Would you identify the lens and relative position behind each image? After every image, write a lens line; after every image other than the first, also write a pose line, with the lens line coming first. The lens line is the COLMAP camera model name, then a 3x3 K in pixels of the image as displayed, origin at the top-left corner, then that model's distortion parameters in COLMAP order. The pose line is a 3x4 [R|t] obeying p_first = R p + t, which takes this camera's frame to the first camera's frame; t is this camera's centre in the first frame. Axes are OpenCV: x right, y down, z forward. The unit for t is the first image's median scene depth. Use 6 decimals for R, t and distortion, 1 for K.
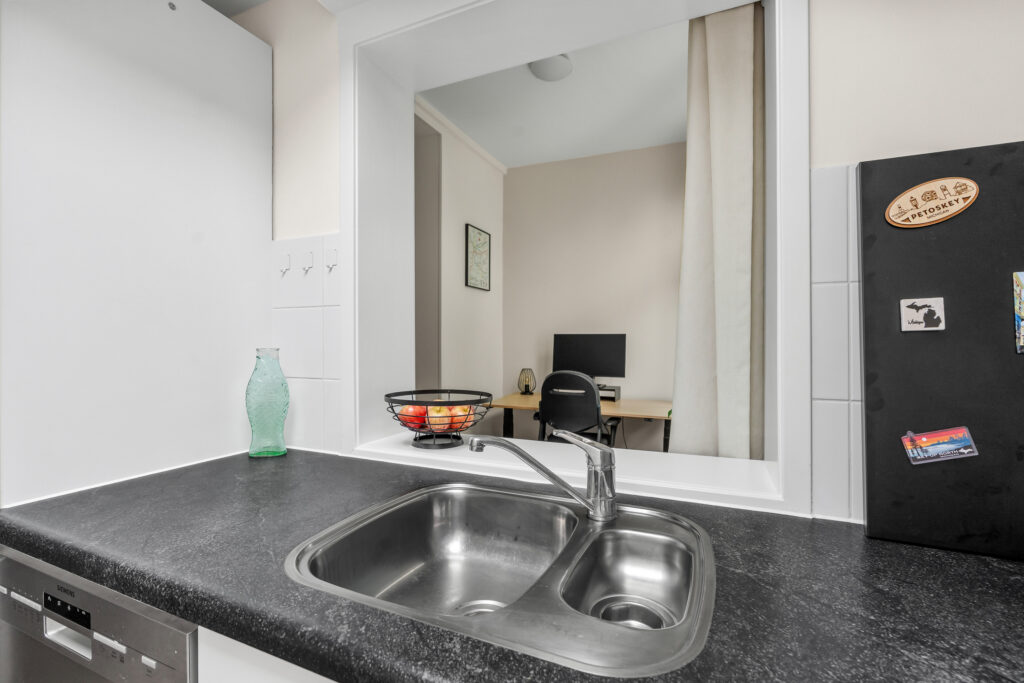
lens RADIAL K [[461.7, 0, 513.4], [0, 461.7, 345.1], [0, 0, 1]] dist [-0.012605, 0.004452]
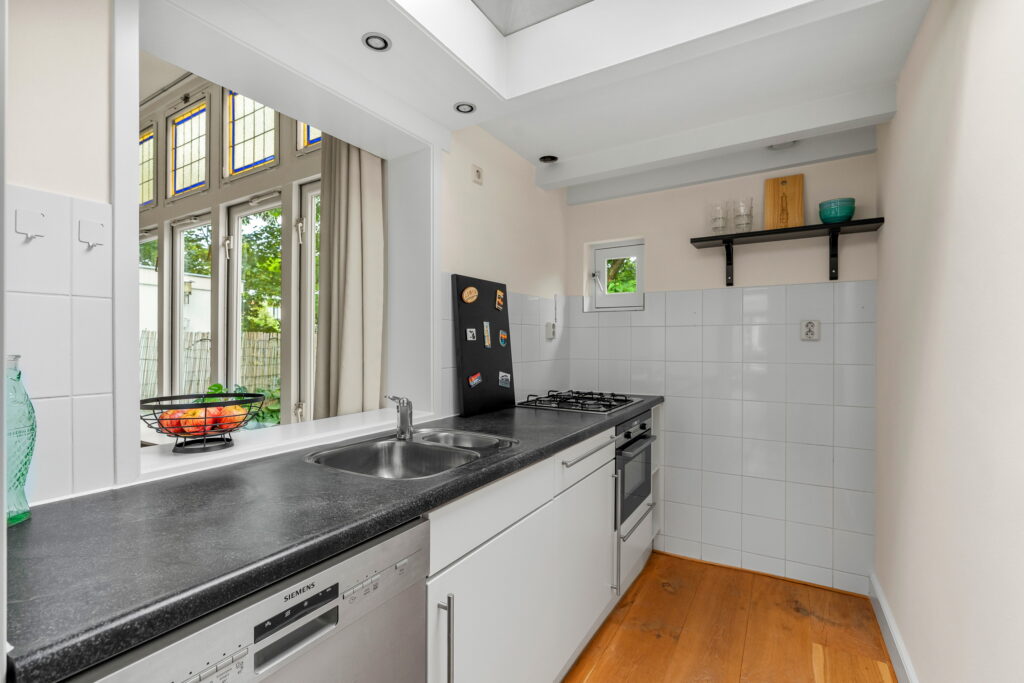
lens RADIAL K [[461.7, 0, 510.1], [0, 461.7, 348.8], [0, 0, 1]] dist [-0.012605, 0.004452]
pose [[0.099780, 0.005516, 0.994994, -1.864630], [0.001159, 0.999983, -0.005660, 0.036301], [-0.995009, 0.001718, 0.099772, 0.470576]]
